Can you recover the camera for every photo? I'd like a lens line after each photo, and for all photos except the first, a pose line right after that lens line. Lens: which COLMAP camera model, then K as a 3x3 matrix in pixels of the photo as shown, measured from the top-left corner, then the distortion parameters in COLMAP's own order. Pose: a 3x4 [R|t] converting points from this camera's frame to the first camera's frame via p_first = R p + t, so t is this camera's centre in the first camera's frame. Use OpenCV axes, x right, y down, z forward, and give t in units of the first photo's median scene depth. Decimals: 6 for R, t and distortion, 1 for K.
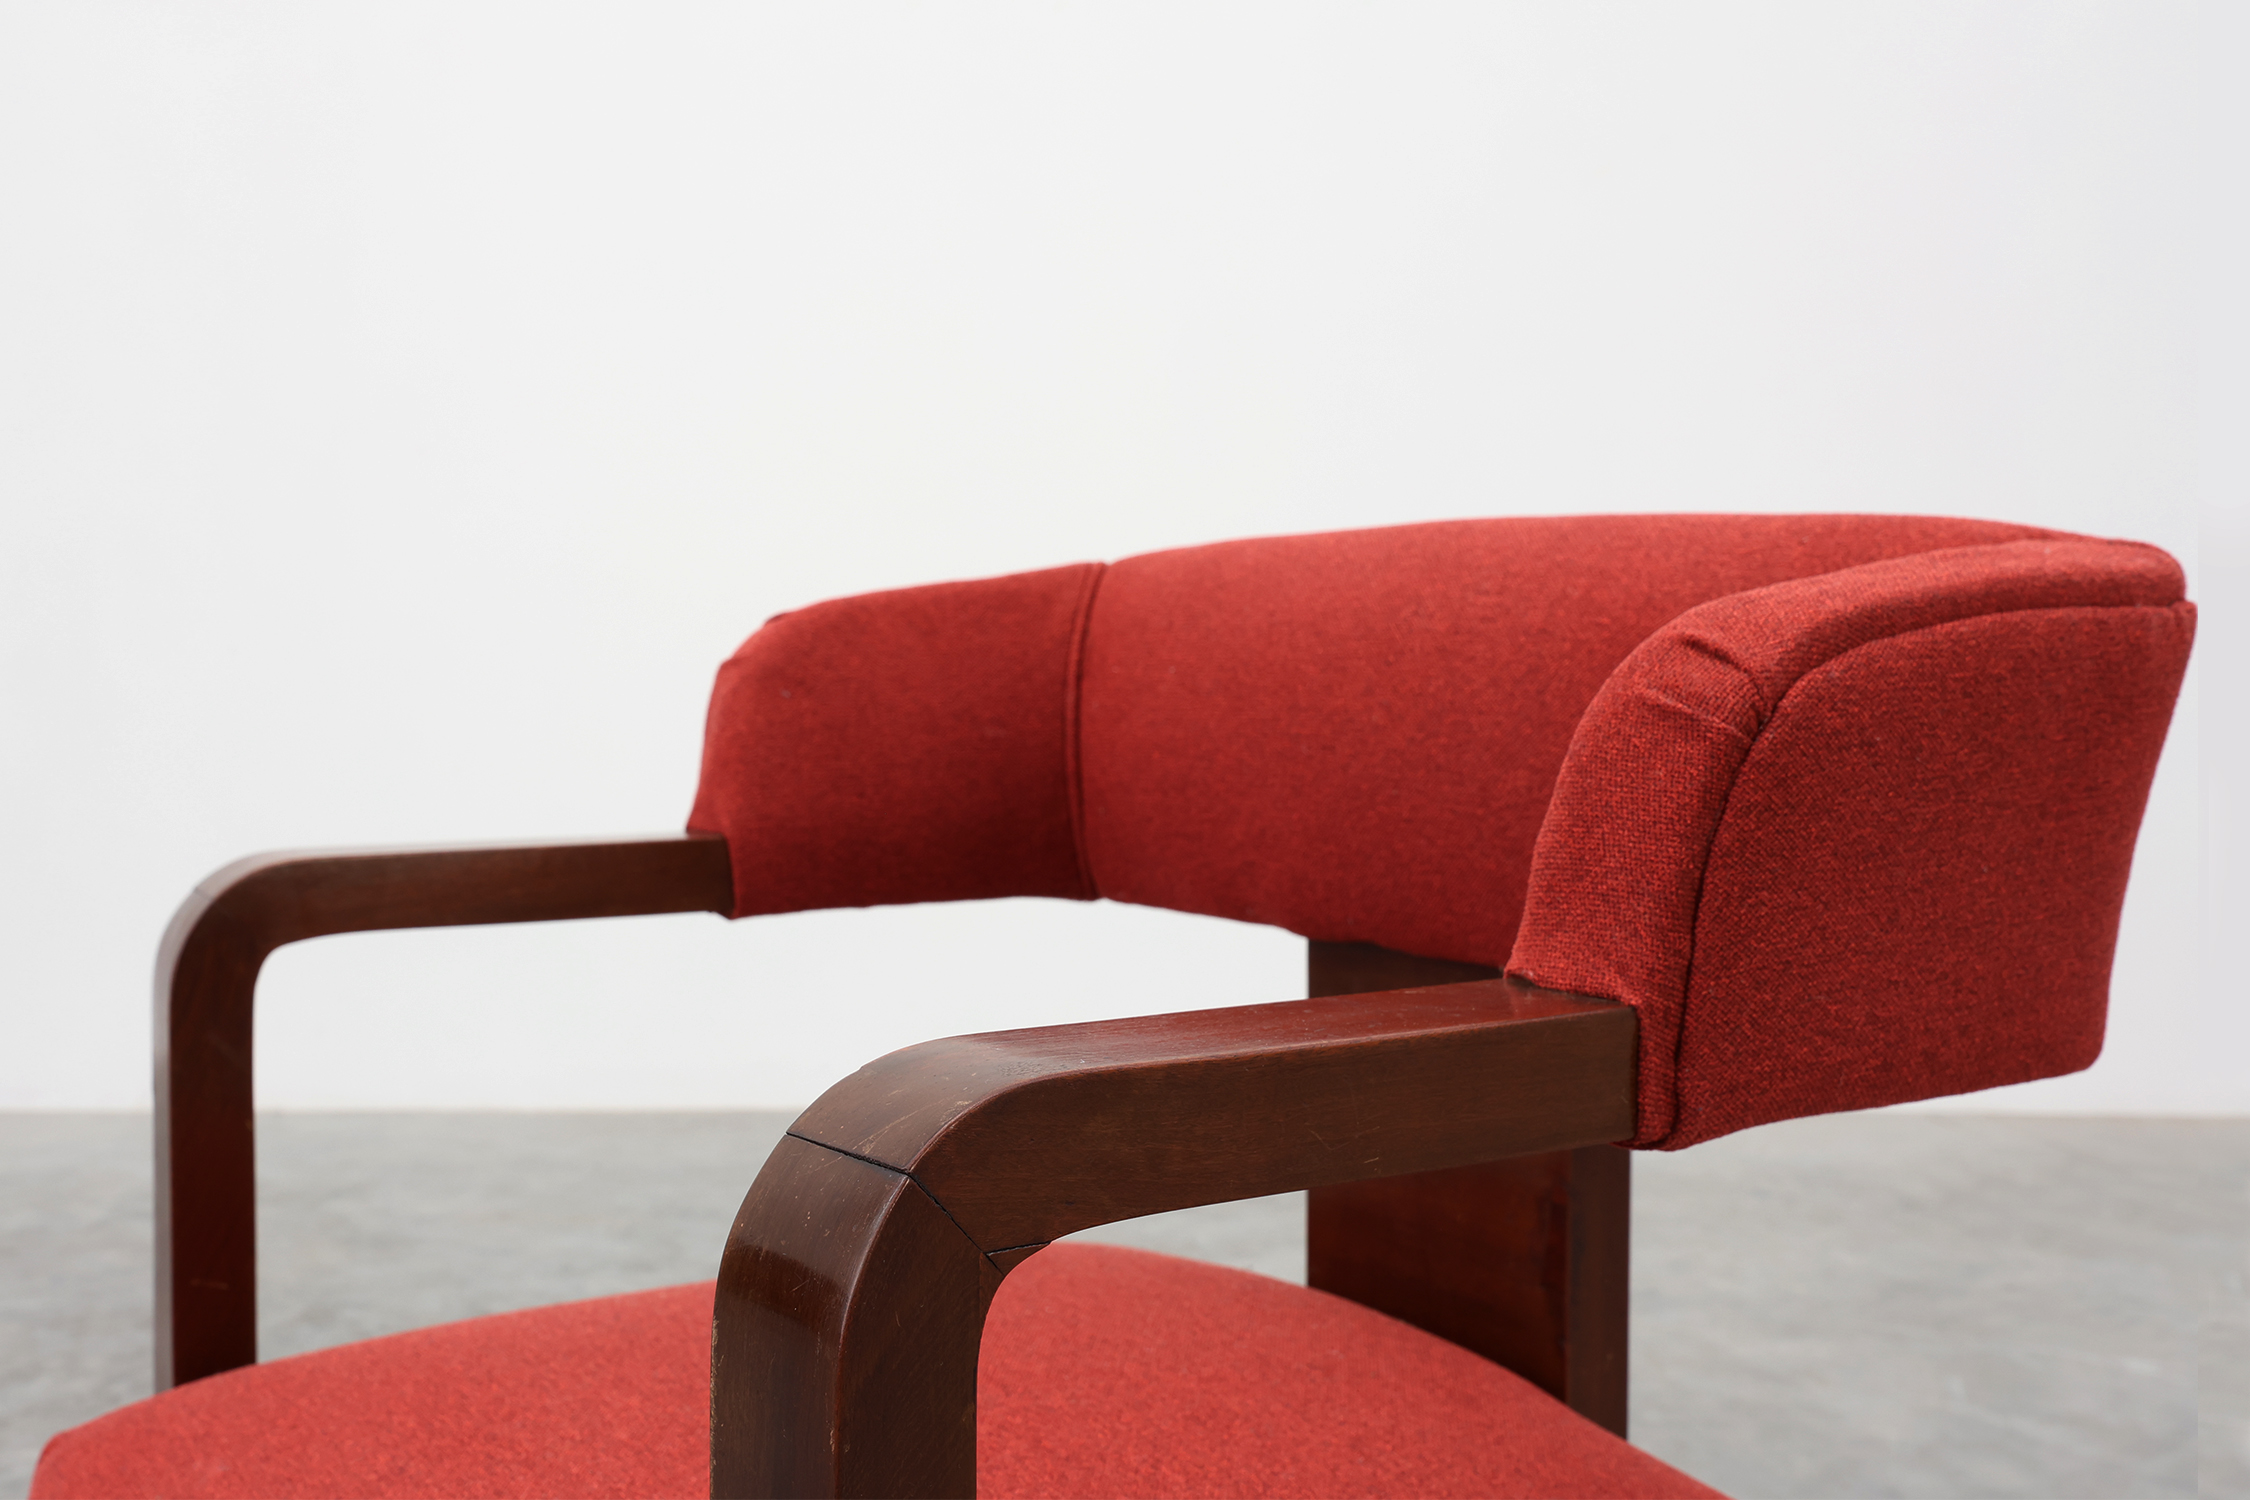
lens RADIAL K [[2273.8, 0, 1125.0], [0, 2273.8, 750.0], [0, 0, 1]] dist [0.000096, 0.009912]
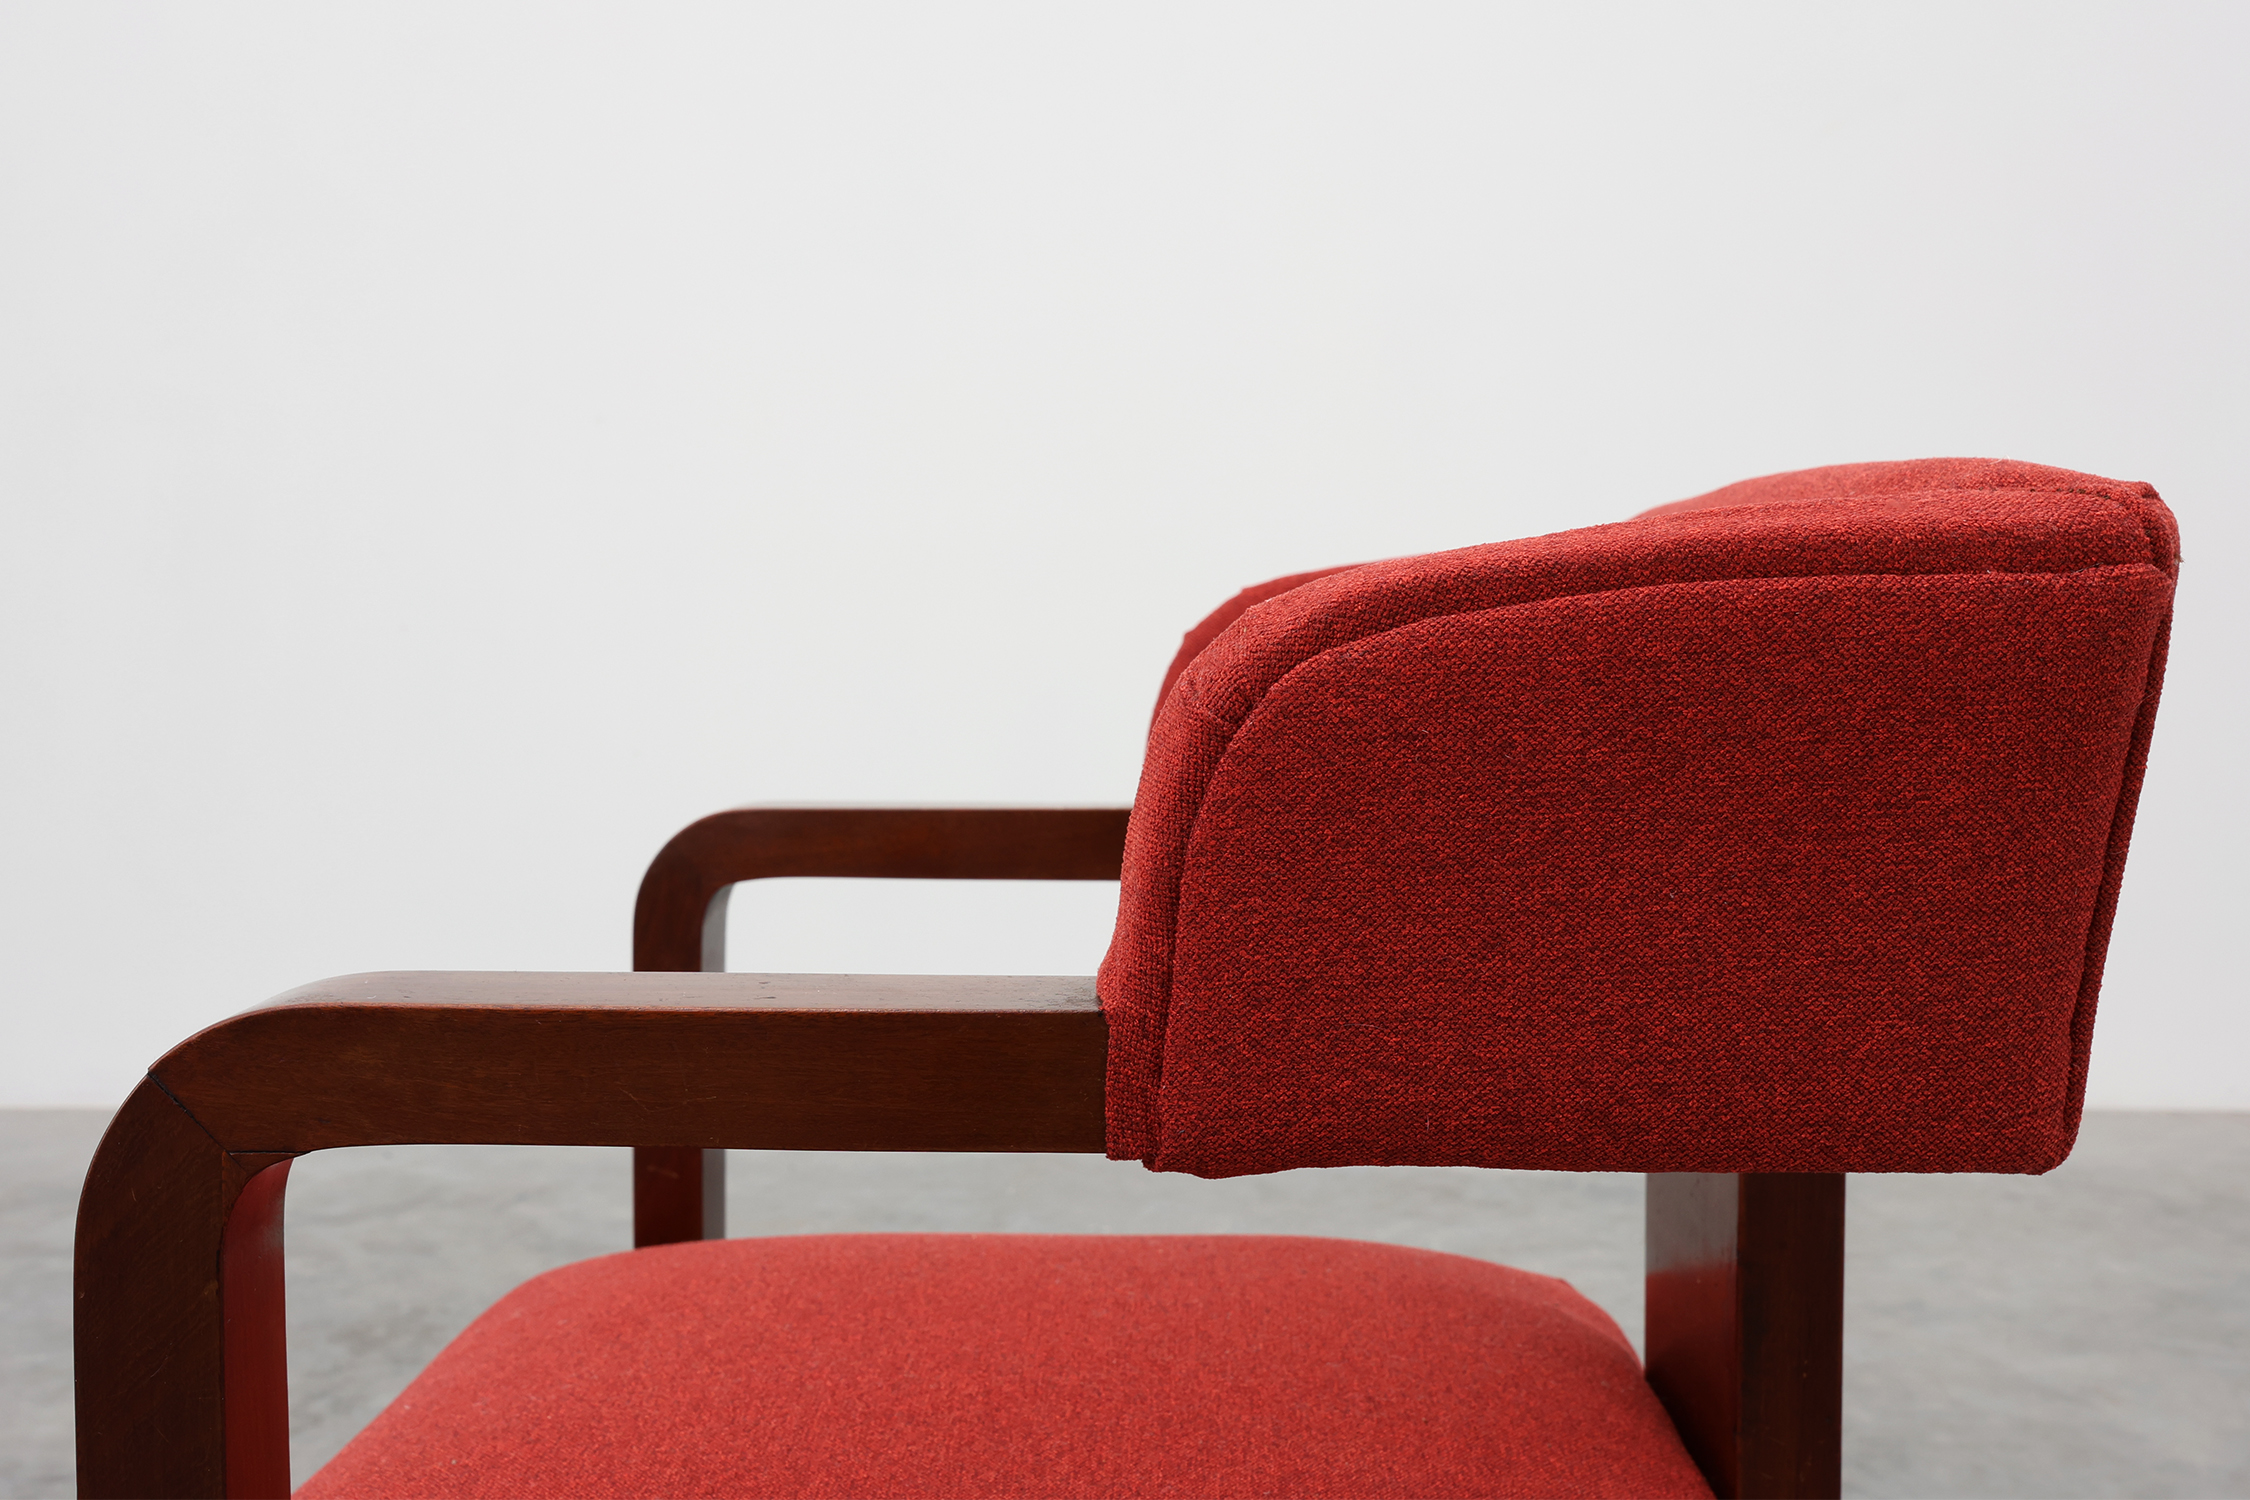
lens RADIAL K [[2372.5, 0, 1125.0], [0, 2372.5, 750.0], [0, 0, 1]] dist [0.003923, -0.007057]
pose [[0.837547, 0.031418, -0.545461, 0.718907], [-0.027291, 0.999505, 0.015665, -0.008546], [0.545683, 0.001766, 0.837990, 0.184968]]
